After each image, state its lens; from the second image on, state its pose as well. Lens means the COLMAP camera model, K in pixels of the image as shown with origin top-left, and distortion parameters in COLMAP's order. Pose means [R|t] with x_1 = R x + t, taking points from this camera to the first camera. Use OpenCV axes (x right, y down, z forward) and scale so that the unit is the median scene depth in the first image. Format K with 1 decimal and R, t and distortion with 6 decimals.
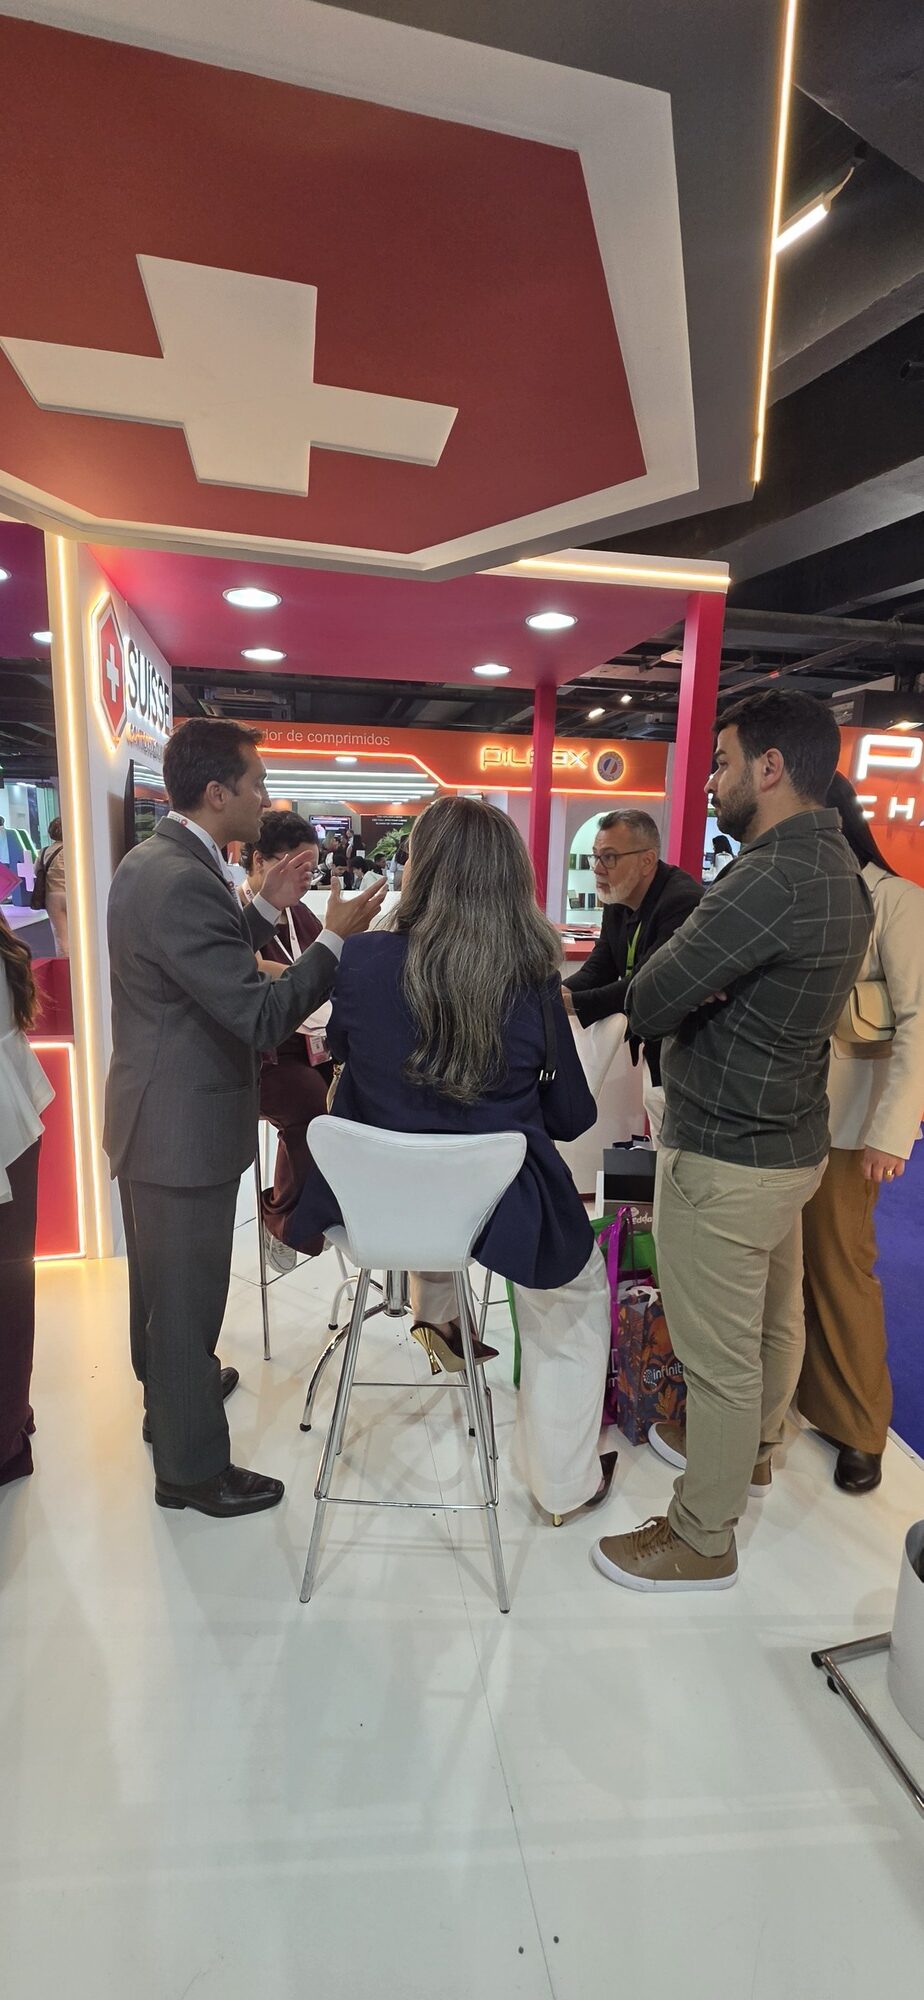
lens RADIAL K [[809.6, 0, 451.2], [0, 809.6, 1006.6], [0, 0, 1]] dist [0.001891, 0.000038]
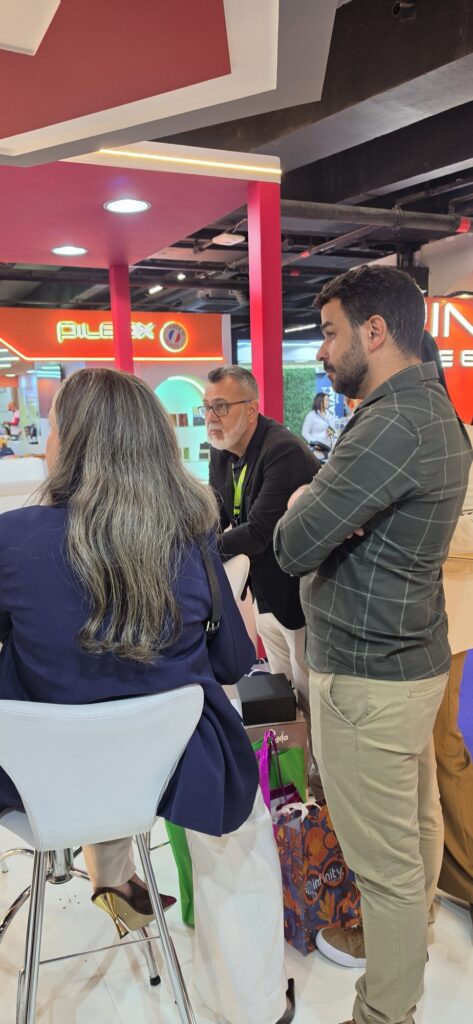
lens RADIAL K [[724.4, 0, 236.5], [0, 724.4, 512.0], [0, 0, 1]] dist [0.114282, -0.179889]
pose [[0.961968, -0.098302, 0.254861, -0.058592], [0.111884, 0.992943, -0.039320, -0.013896], [-0.249197, 0.066339, 0.966178, 0.048184]]
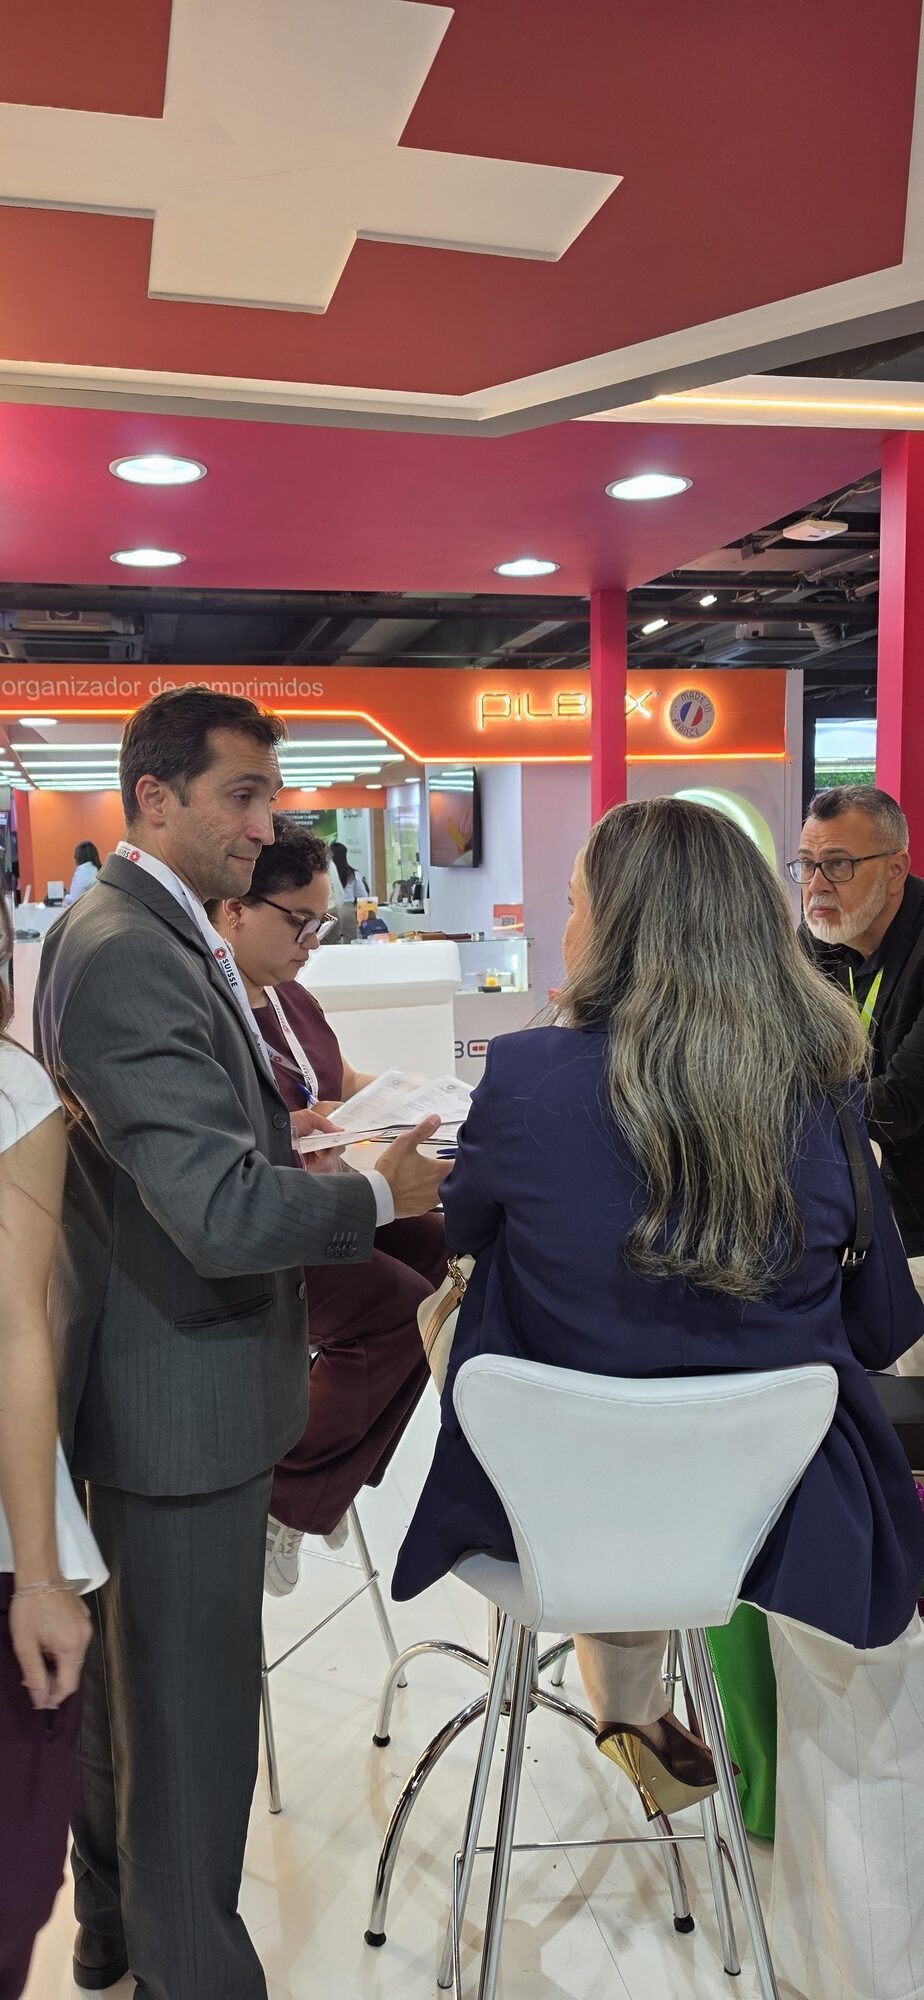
lens RADIAL K [[1401.0, 0, 481.1], [0, 1401.0, 973.4], [0, 0, 1]] dist [0.118189, -0.173758]
pose [[0.997647, -0.054081, 0.042129, -0.132242], [0.058479, 0.992064, -0.111307, -0.007823], [-0.035775, 0.113509, 0.992893, -0.017223]]
